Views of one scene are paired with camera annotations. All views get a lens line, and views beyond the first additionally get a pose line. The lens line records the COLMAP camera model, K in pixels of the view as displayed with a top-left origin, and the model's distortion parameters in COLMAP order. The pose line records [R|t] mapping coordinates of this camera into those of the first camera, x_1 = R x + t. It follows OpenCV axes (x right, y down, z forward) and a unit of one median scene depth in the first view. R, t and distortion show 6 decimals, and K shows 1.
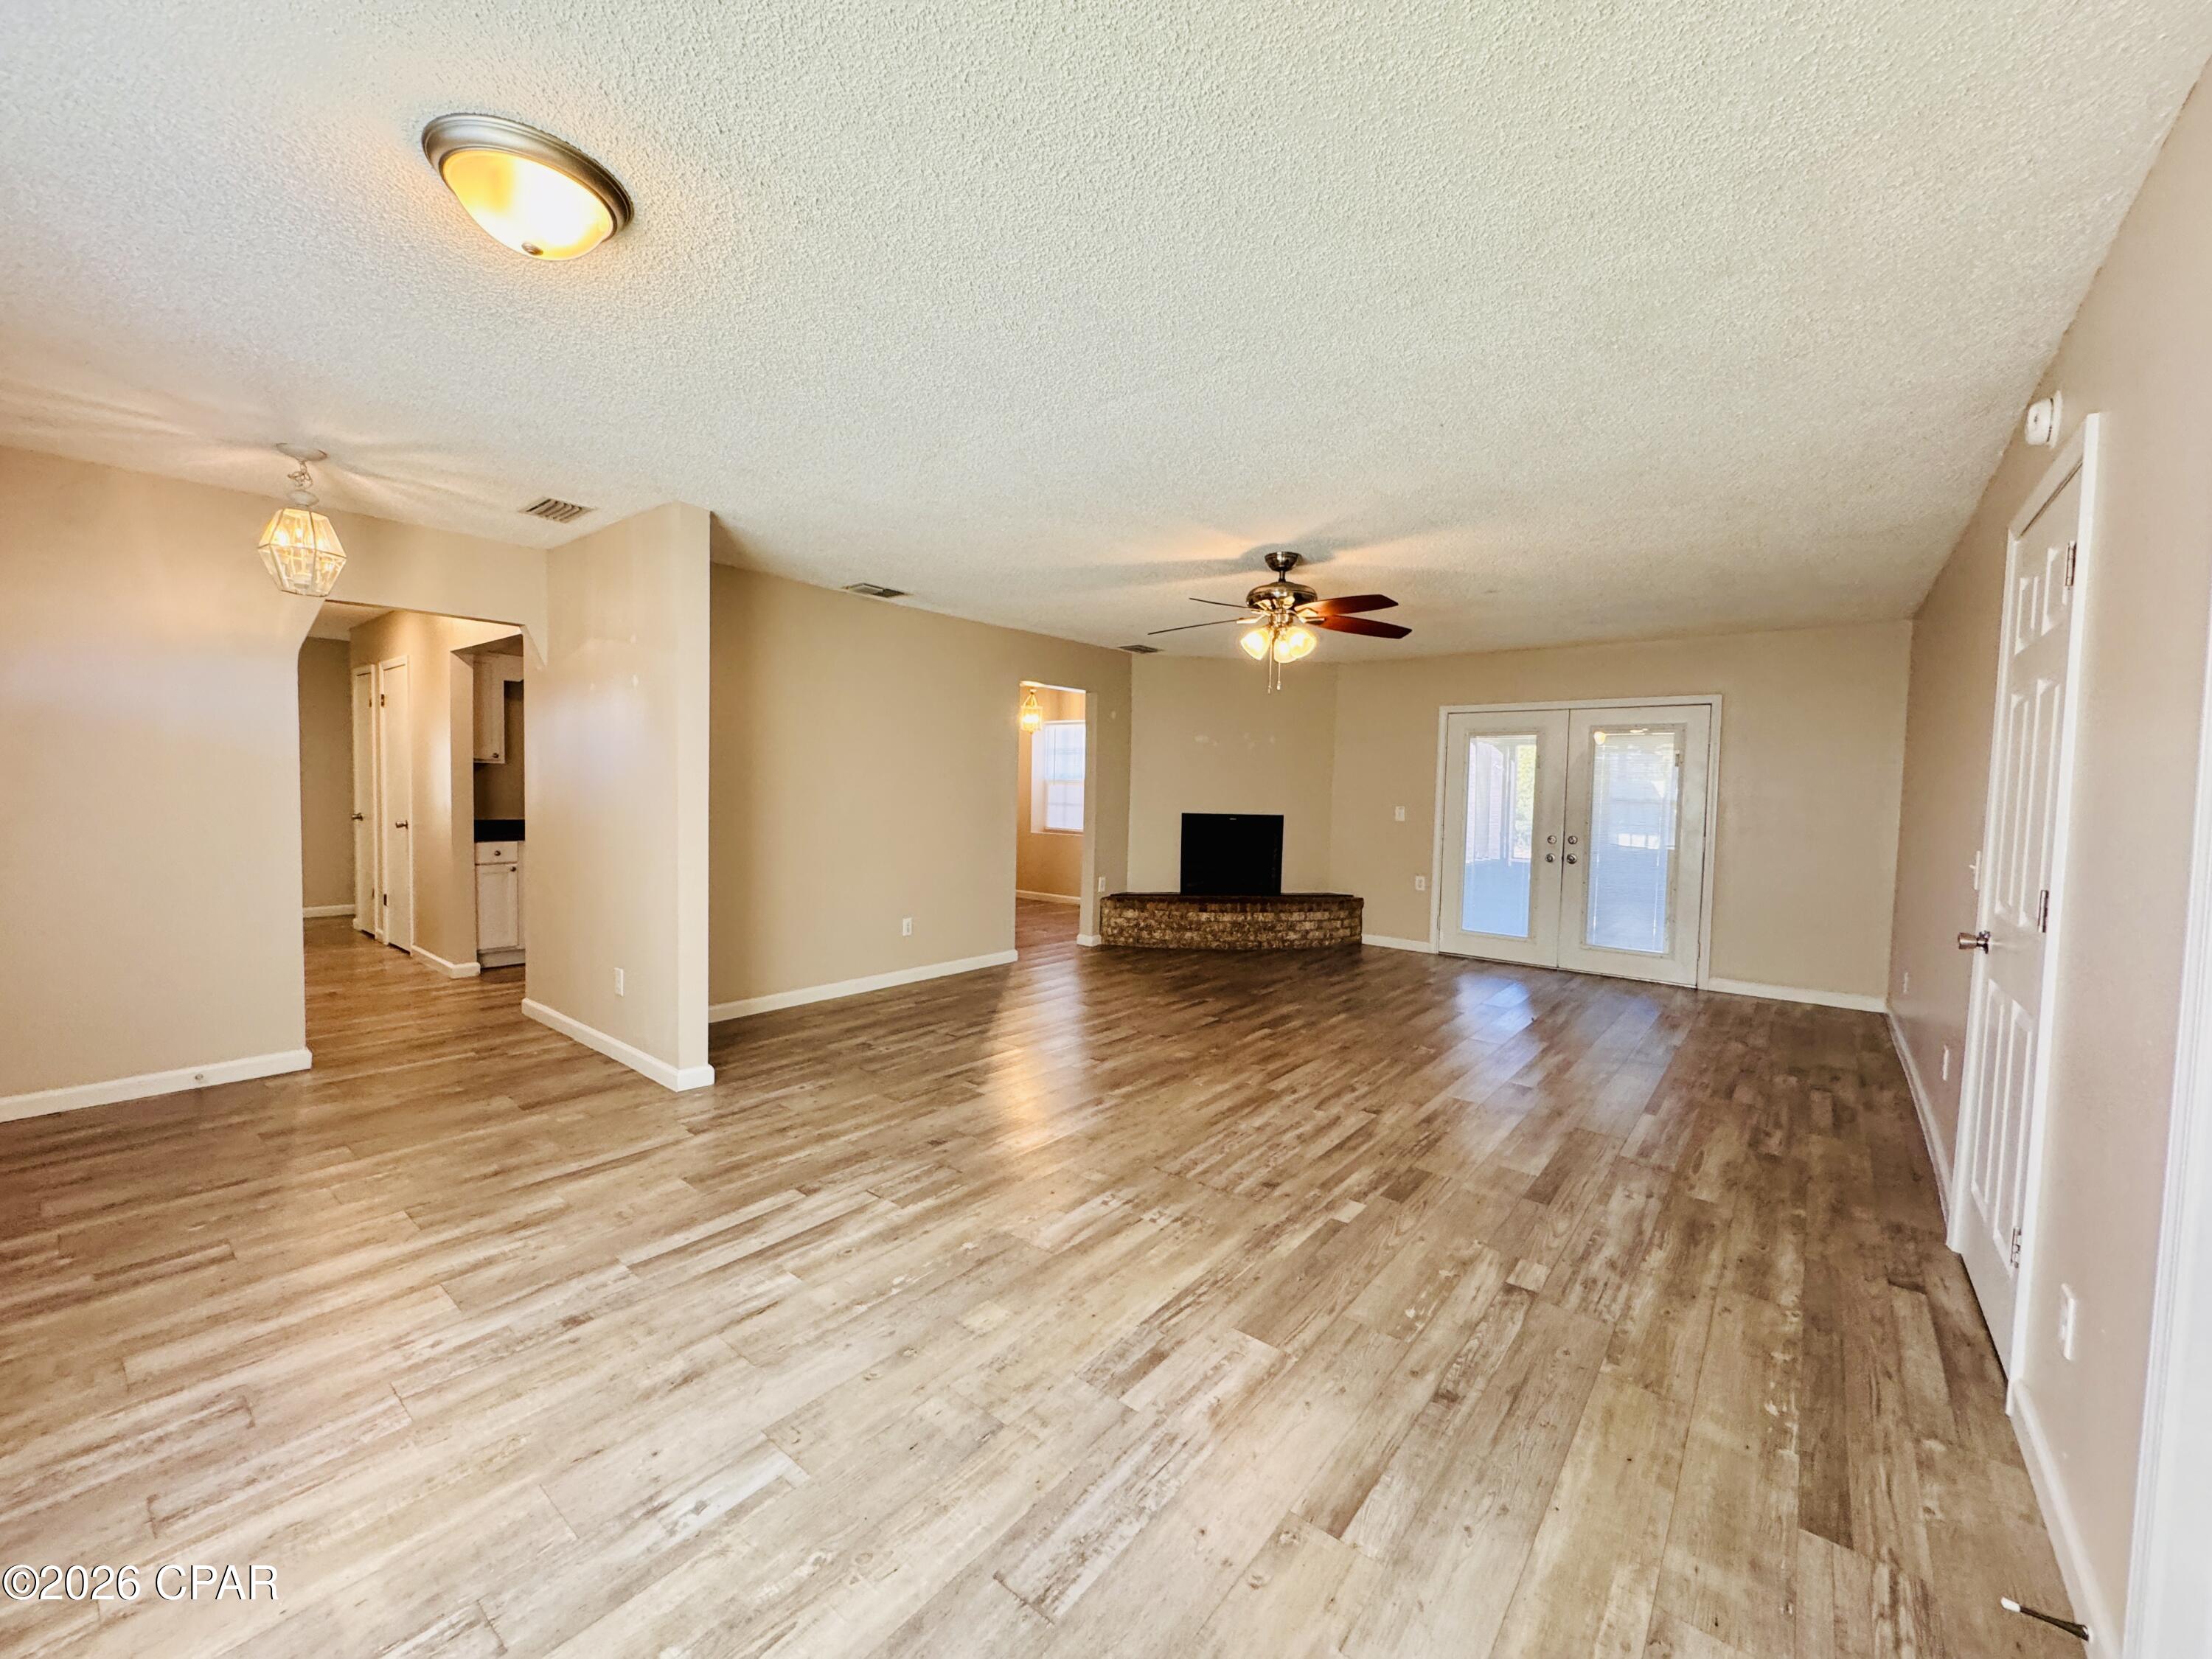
lens RADIAL K [[879.9, 0, 1103.0], [0, 879.9, 830.7], [0, 0, 1]] dist [-0.003621, 0.000605]
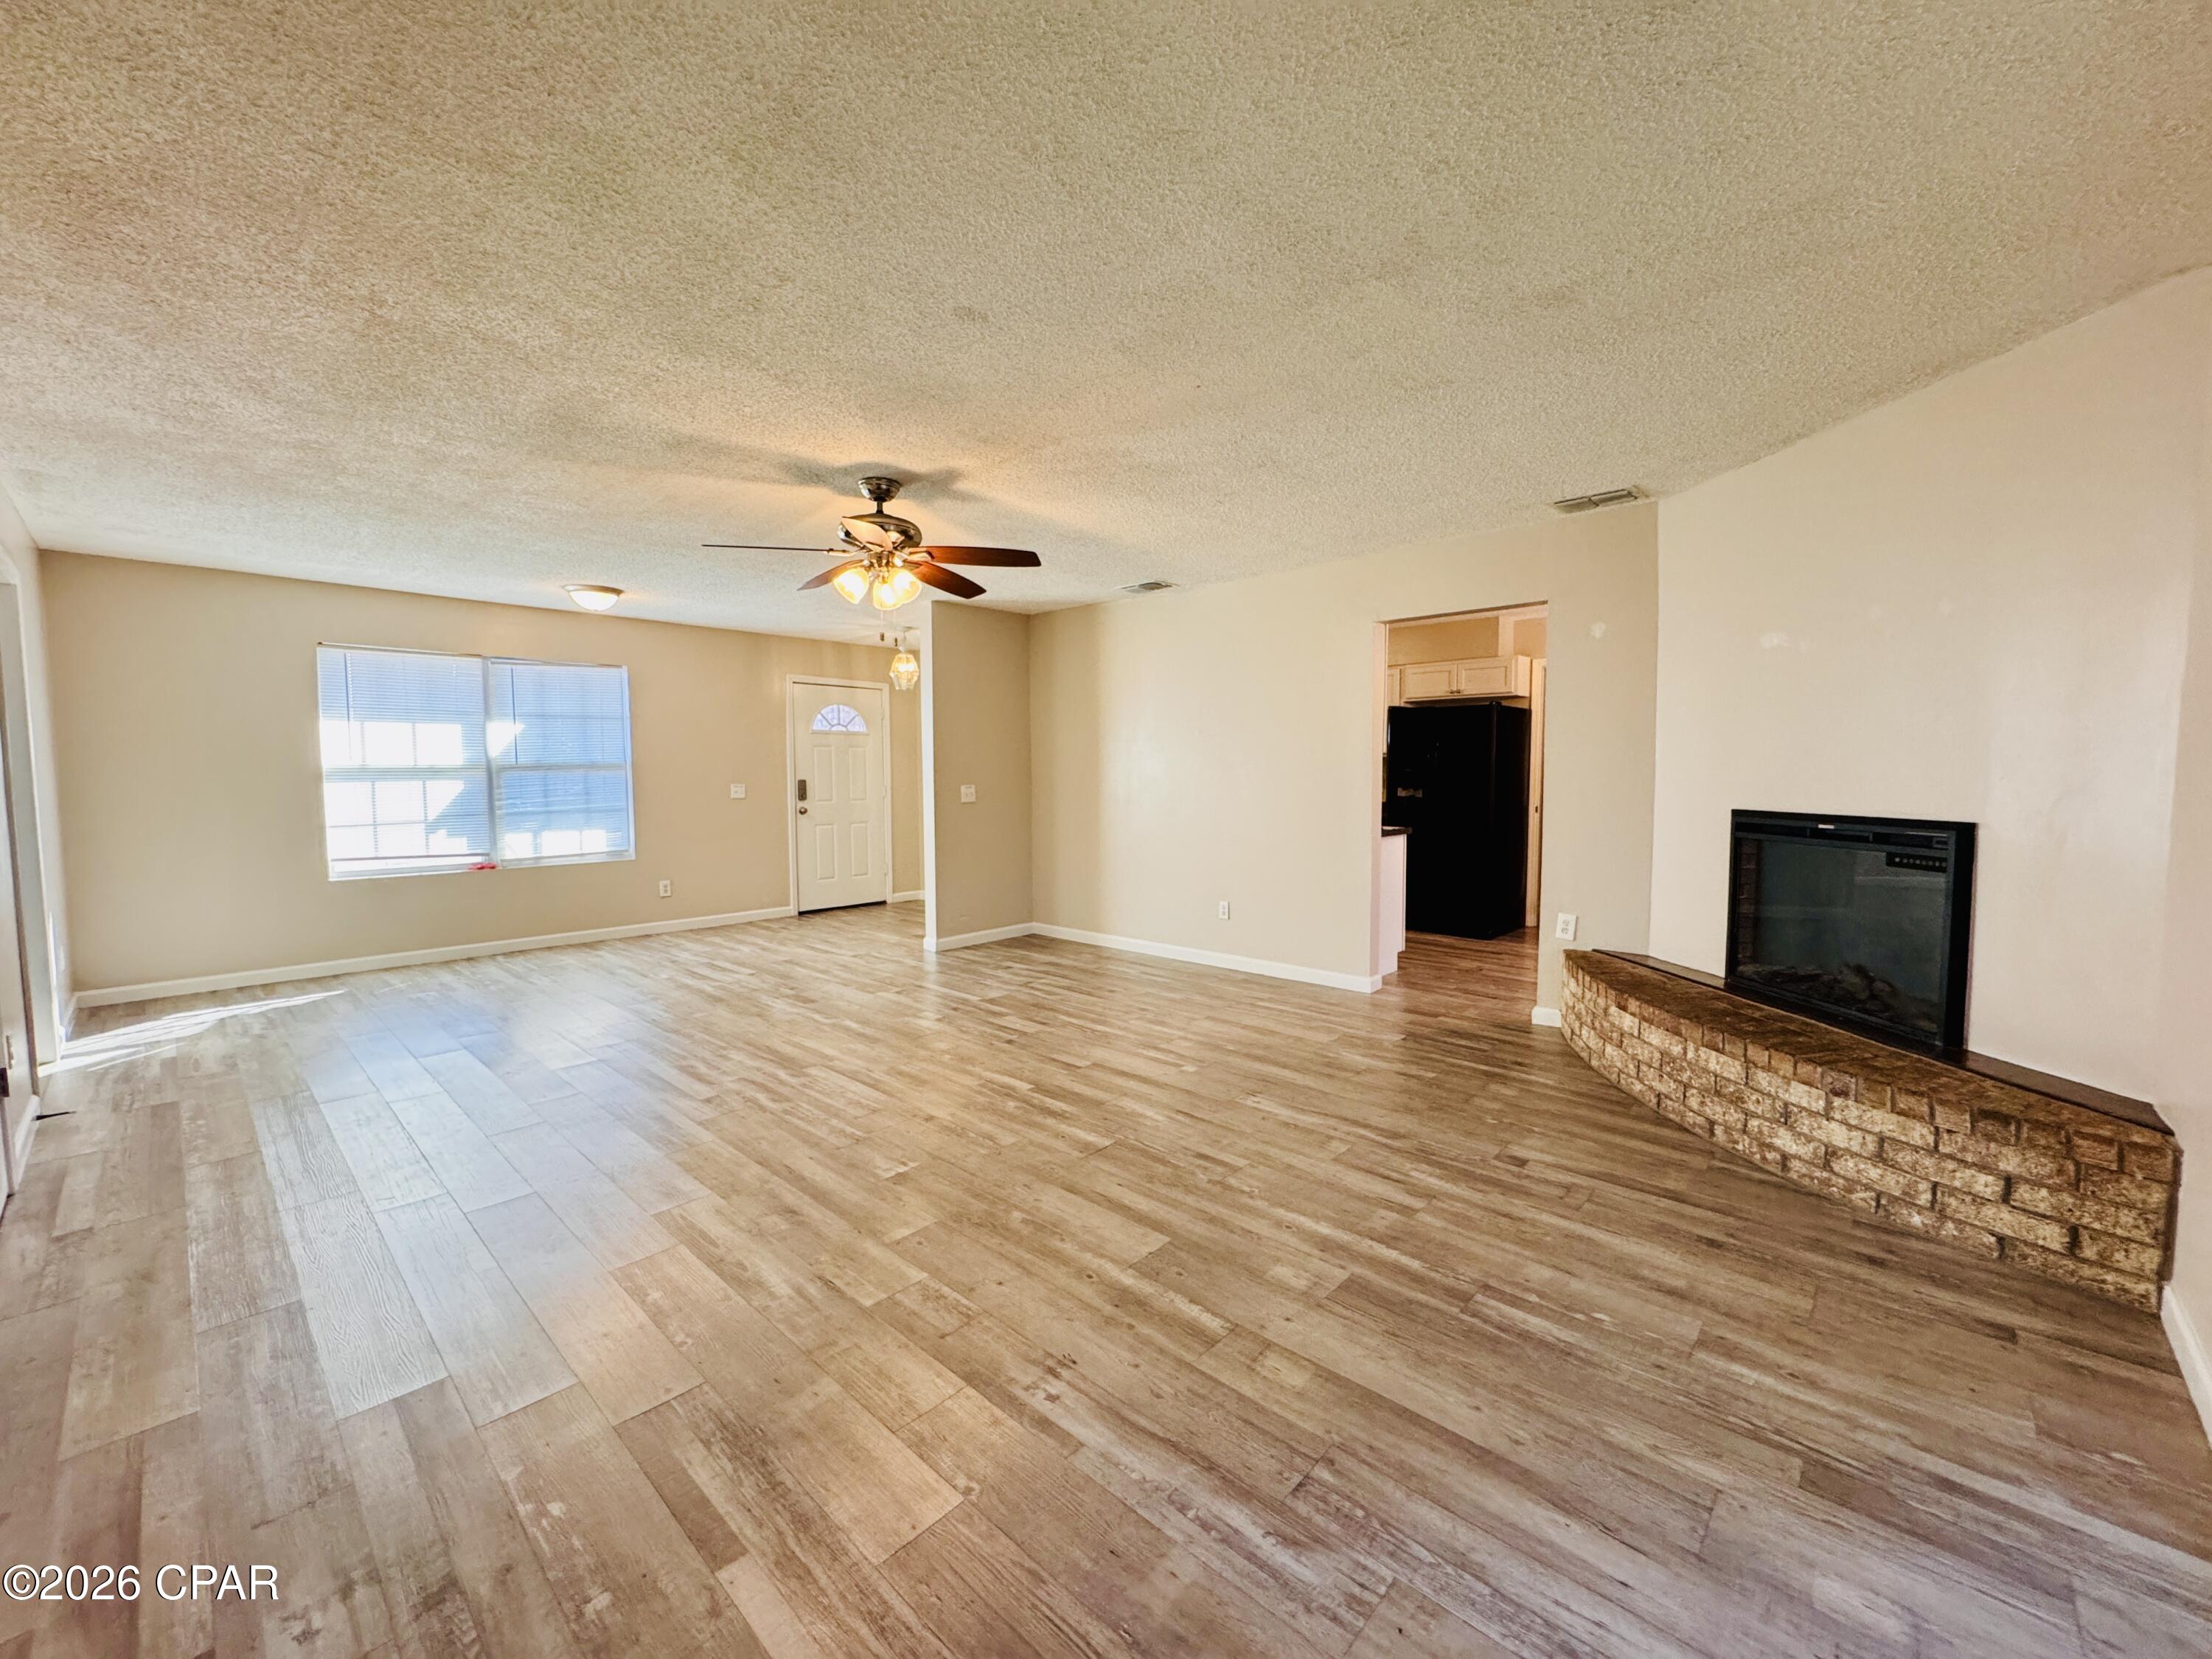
lens RADIAL K [[879.9, 0, 1108.5], [0, 879.9, 834.5], [0, 0, 1]] dist [-0.003621, 0.000605]
pose [[-0.065340, 0.048058, -0.996705, 1.340787], [-0.047875, 0.997538, 0.051237, -0.034241], [0.996714, 0.051065, -0.062879, 1.640789]]
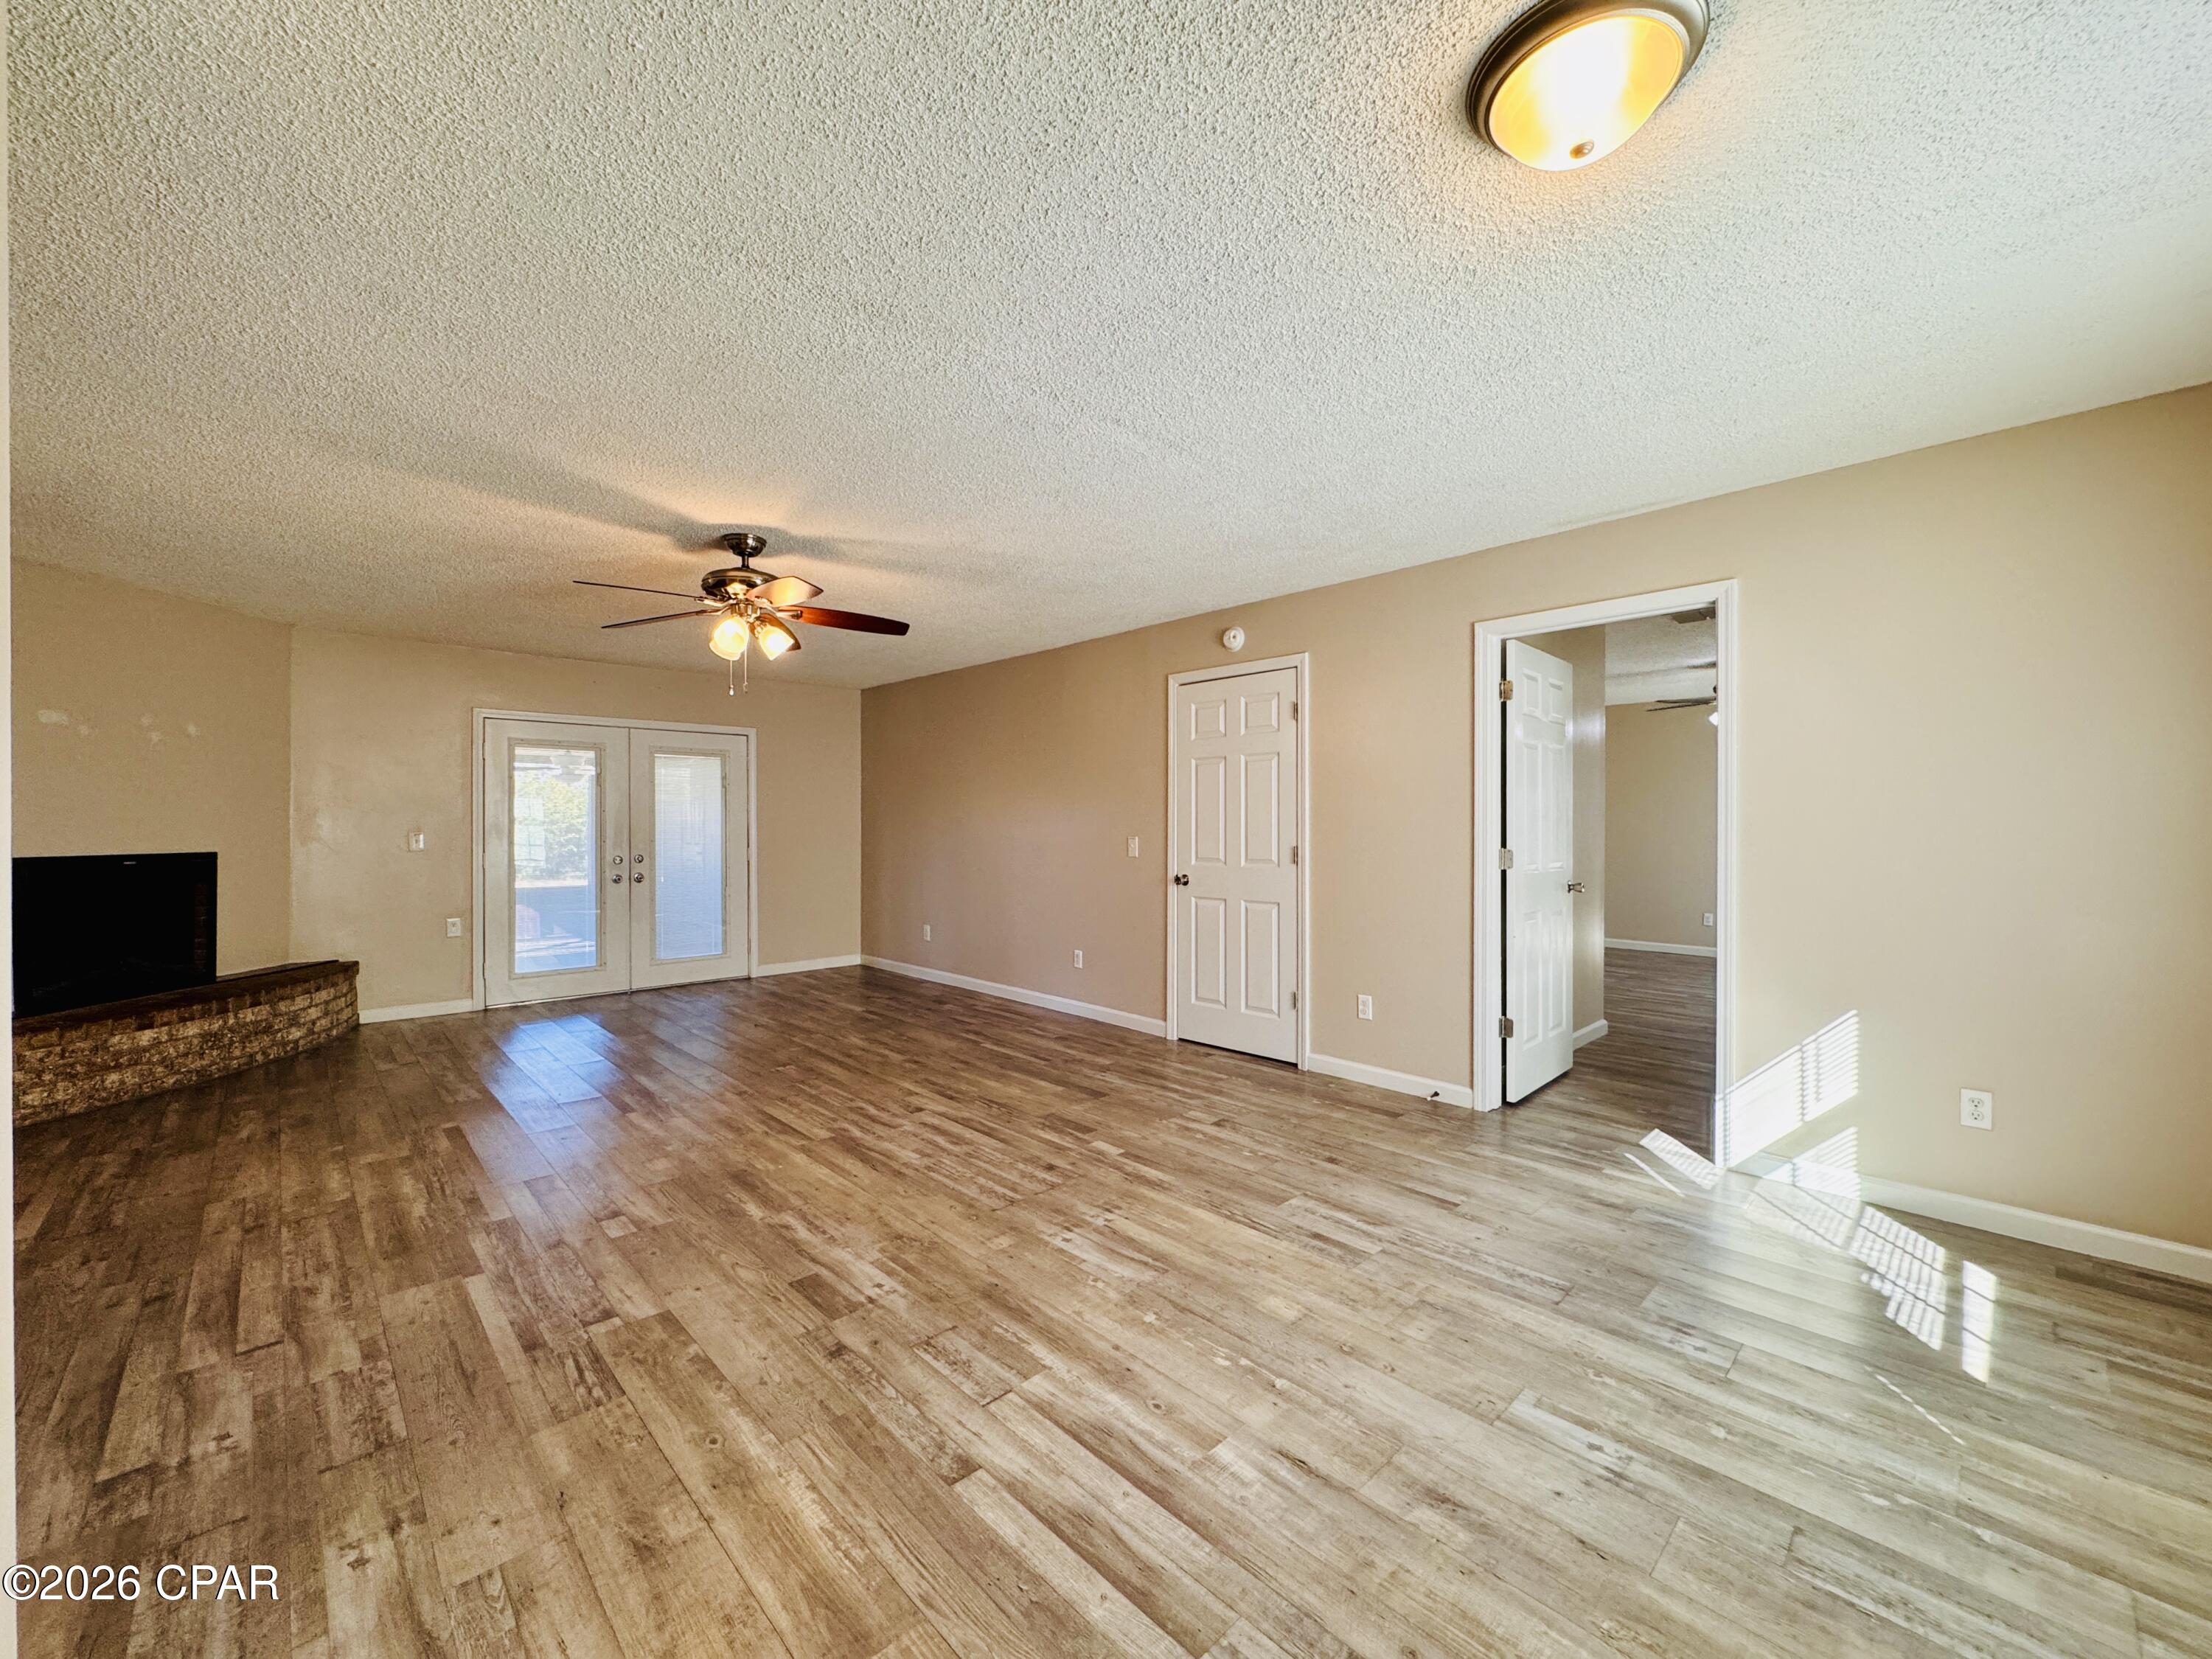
lens RADIAL K [[879.9, 0, 1105.0], [0, 879.9, 830.2], [0, 0, 1]] dist [-0.003621, 0.000605]
pose [[0.130426, -0.028601, 0.991045, -0.785825], [0.052719, 0.998370, 0.021874, -0.031773], [-0.990055, 0.049394, 0.131721, 0.693725]]
